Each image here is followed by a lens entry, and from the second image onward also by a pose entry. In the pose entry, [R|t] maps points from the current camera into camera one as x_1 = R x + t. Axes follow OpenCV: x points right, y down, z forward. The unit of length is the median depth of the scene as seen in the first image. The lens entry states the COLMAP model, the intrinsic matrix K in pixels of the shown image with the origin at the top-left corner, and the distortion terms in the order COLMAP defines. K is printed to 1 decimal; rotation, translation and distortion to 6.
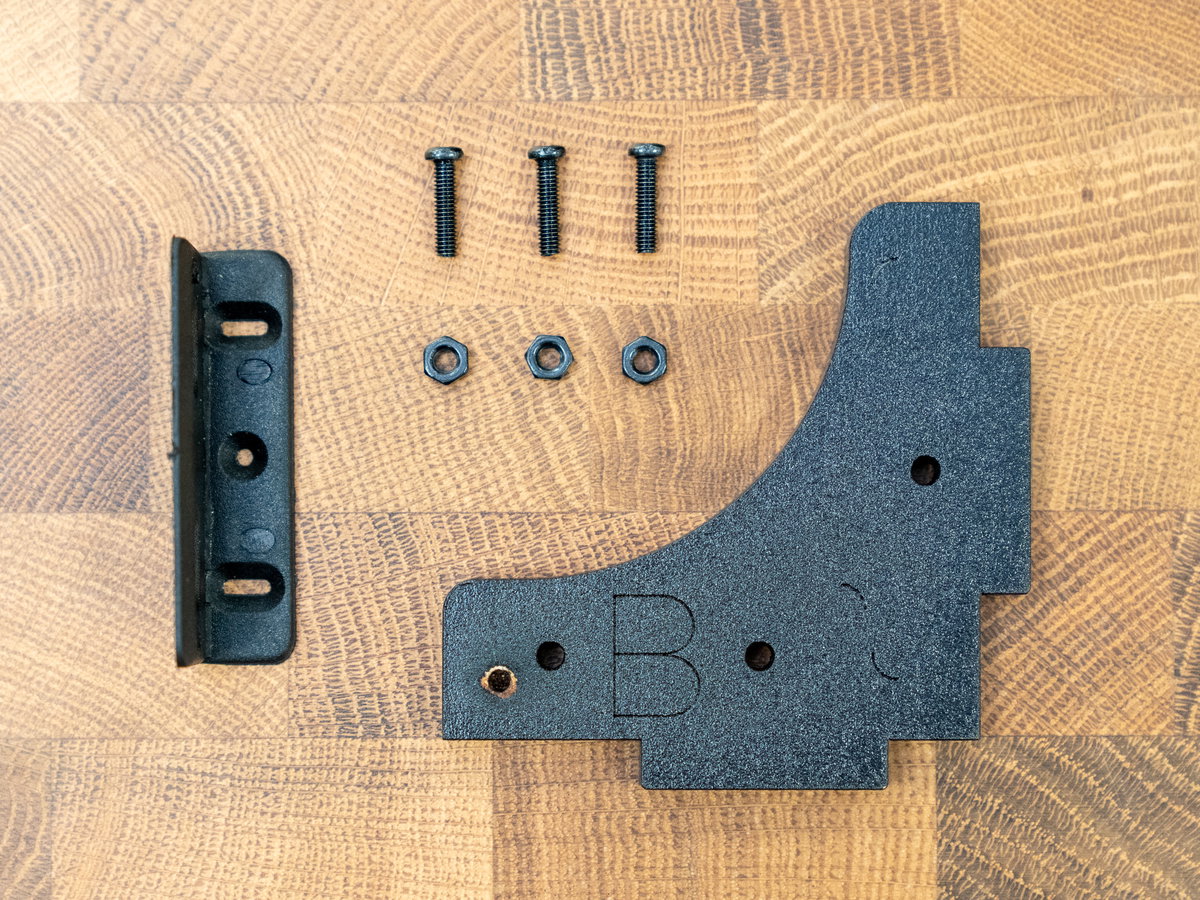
lens RADIAL K [[3033.2, 0, 601.1], [0, 3033.2, 448.2], [0, 0, 1]] dist [-0.001670, 0.000000]
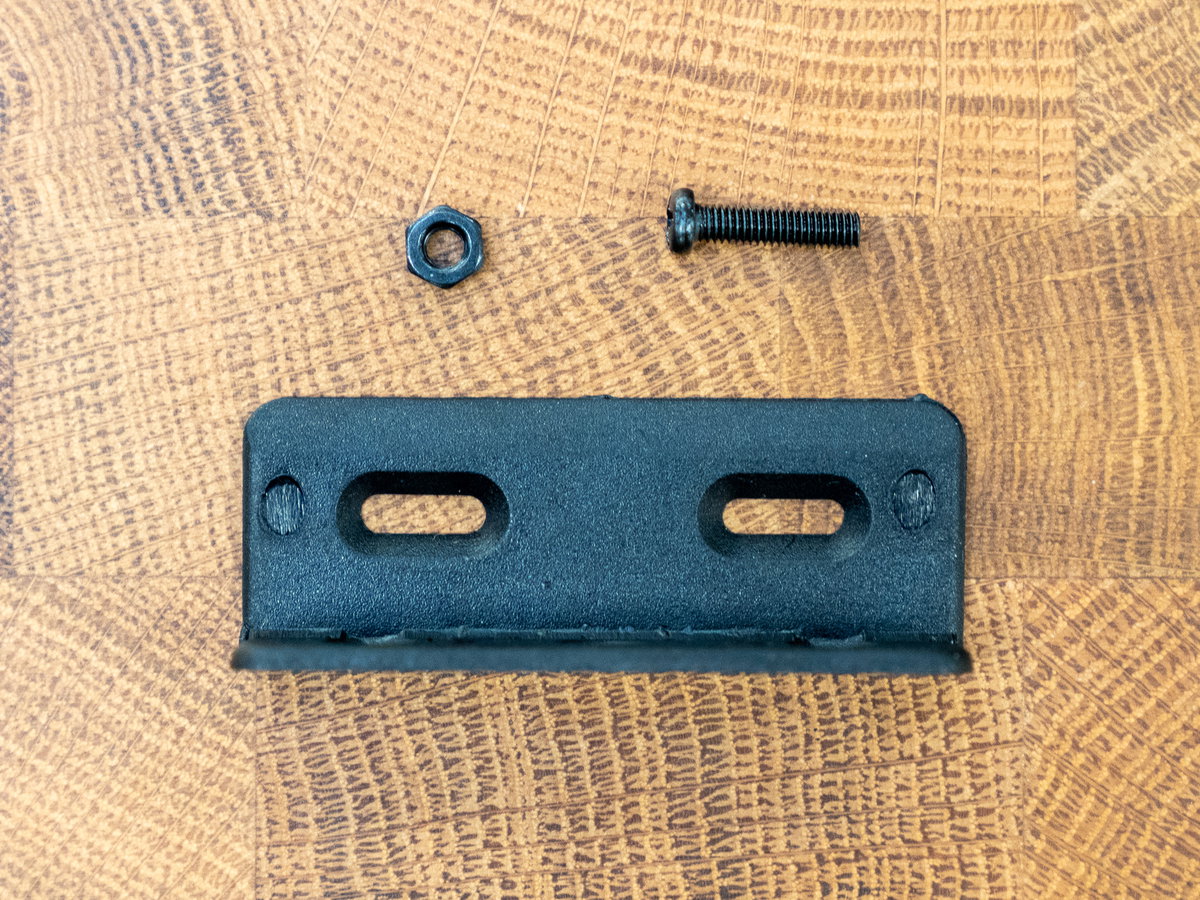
lens RADIAL K [[3033.2, 0, 600.0], [0, 3033.2, 452.0], [0, 0, 1]] dist [-0.001670, 0.000000]
pose [[0.999976, 0.002983, -0.006278, -0.034203], [-0.002802, 0.999585, 0.028668, -0.019061], [0.006361, -0.028650, 0.999569, 0.425734]]
